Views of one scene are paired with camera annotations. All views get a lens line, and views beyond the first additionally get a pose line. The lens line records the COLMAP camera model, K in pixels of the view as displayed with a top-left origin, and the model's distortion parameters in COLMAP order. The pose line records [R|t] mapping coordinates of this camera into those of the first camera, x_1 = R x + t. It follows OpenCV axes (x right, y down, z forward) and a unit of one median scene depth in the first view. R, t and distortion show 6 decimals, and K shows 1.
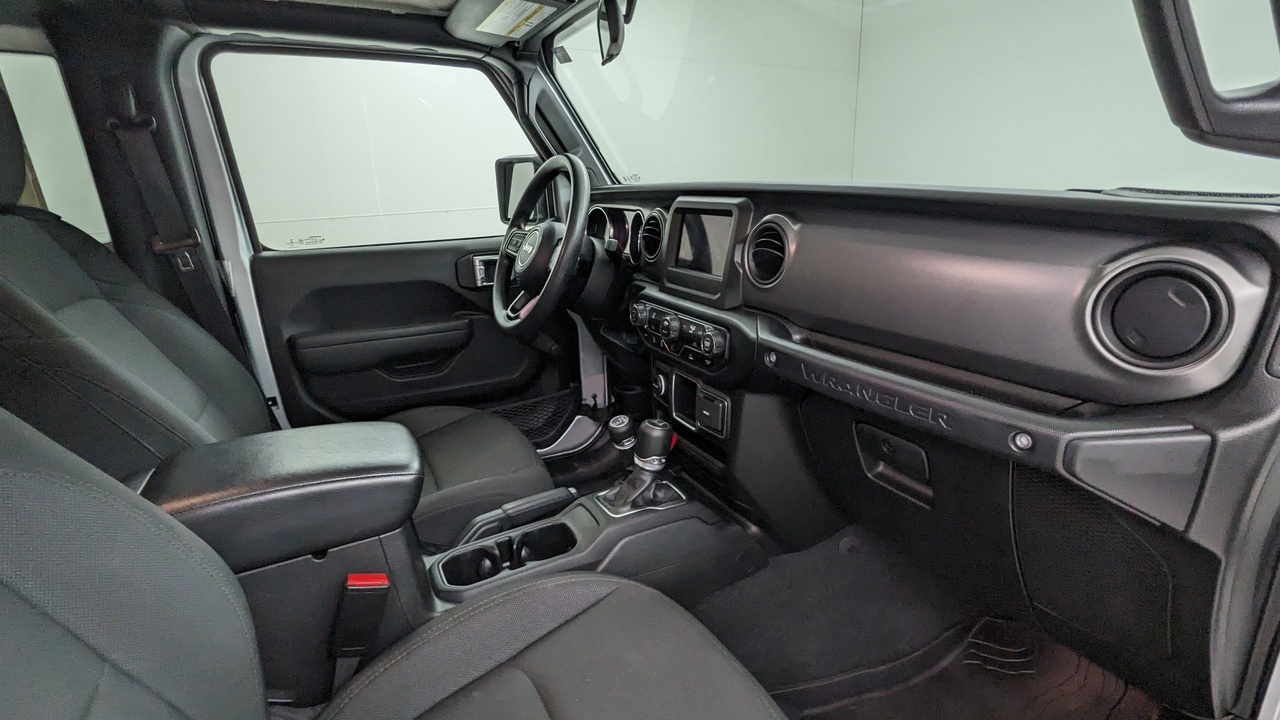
lens RADIAL K [[608.8, 0, 641.7], [0, 608.8, 364.0], [0, 0, 1]] dist [-0.003739, 0.000061]
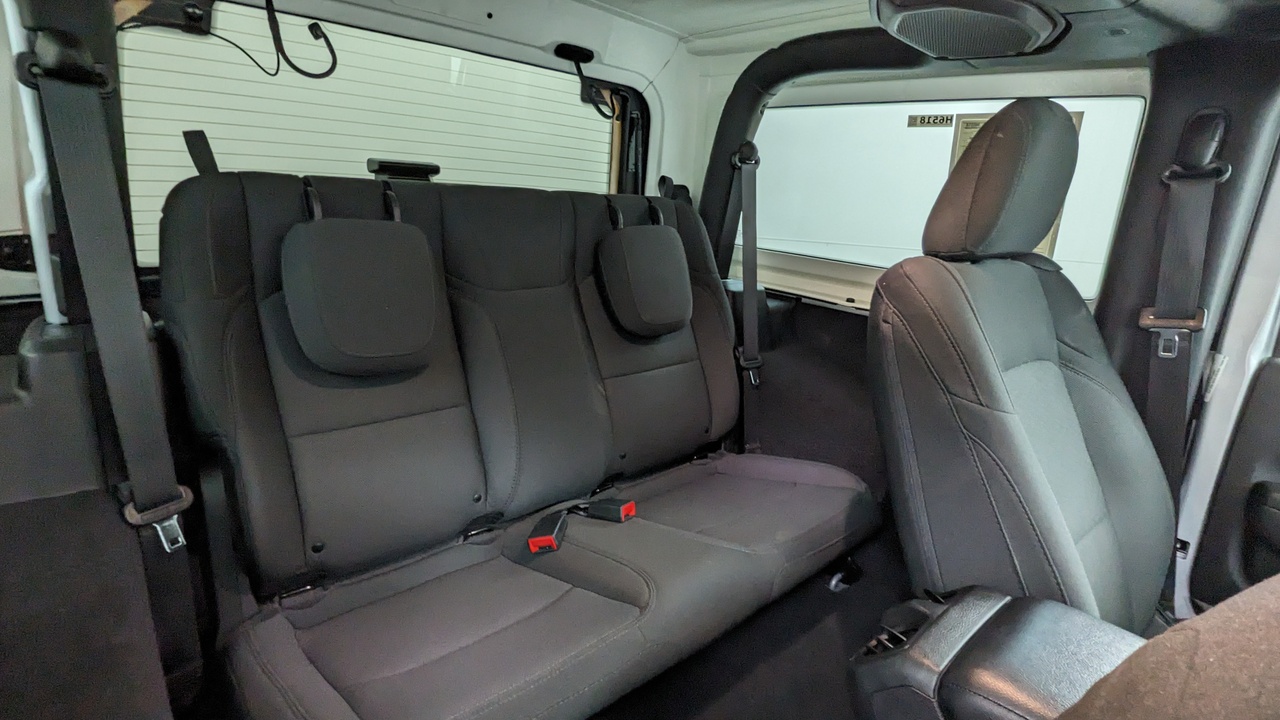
lens RADIAL K [[608.8, 0, 645.8], [0, 608.8, 350.7], [0, 0, 1]] dist [-0.003739, 0.000061]
pose [[0.237253, 0.296413, -0.925122, -0.206230], [-0.365348, 0.909624, 0.197752, -0.077677], [0.900129, 0.291074, 0.324104, 0.158020]]
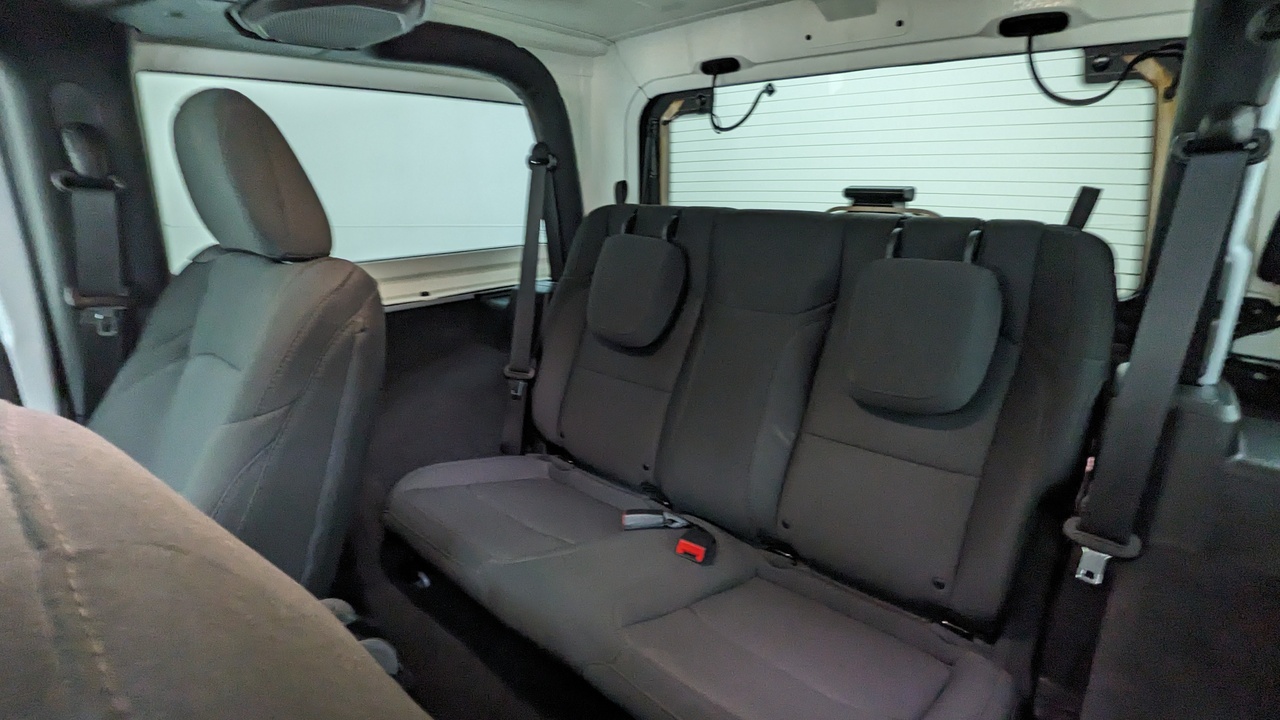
lens RADIAL K [[608.8, 0, 635.0], [0, 608.8, 363.1], [0, 0, 1]] dist [-0.003739, 0.000061]
pose [[-0.931570, 0.128953, -0.339923, -0.645352], [-0.087371, 0.828174, 0.553619, -0.350996], [0.352907, 0.545435, -0.760236, 0.965312]]
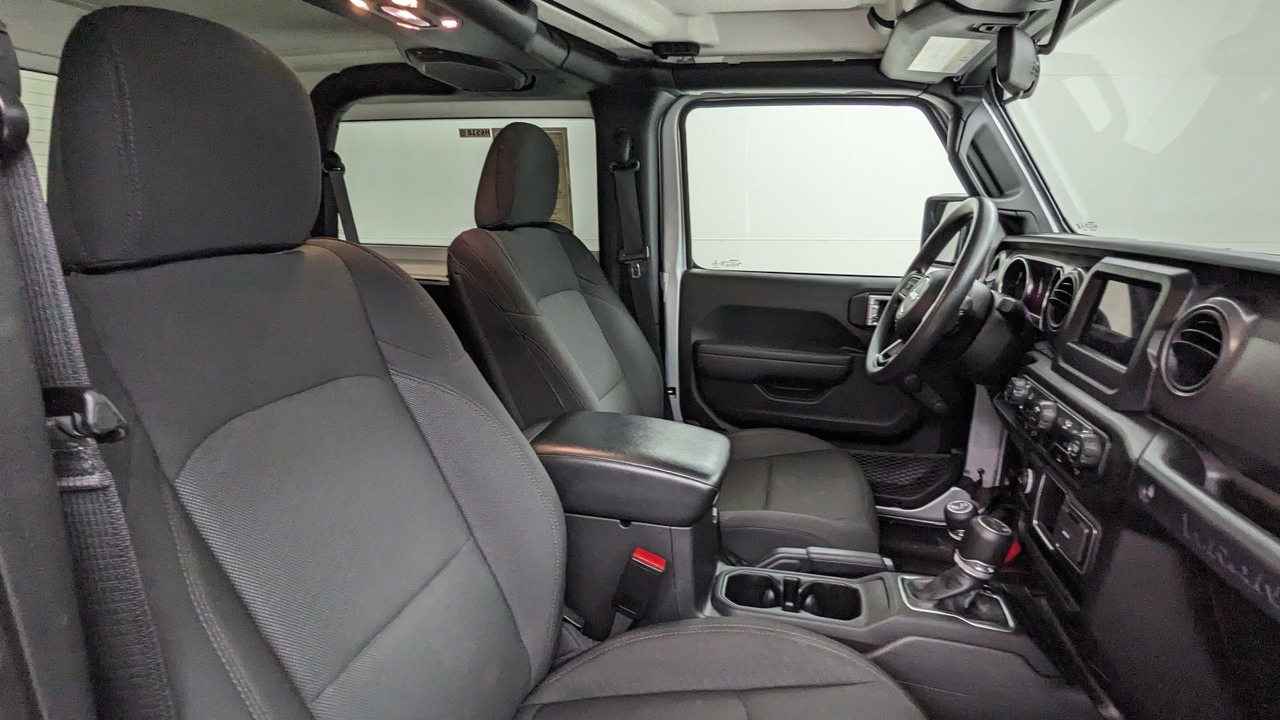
lens RADIAL K [[608.8, 0, 640.8], [0, 608.8, 365.4], [0, 0, 1]] dist [-0.003739, 0.000061]
pose [[0.744082, 0.203988, -0.636185, 0.135136], [-0.228559, 0.972512, 0.044506, -0.035138], [0.627776, 0.112290, 0.770252, 0.033750]]
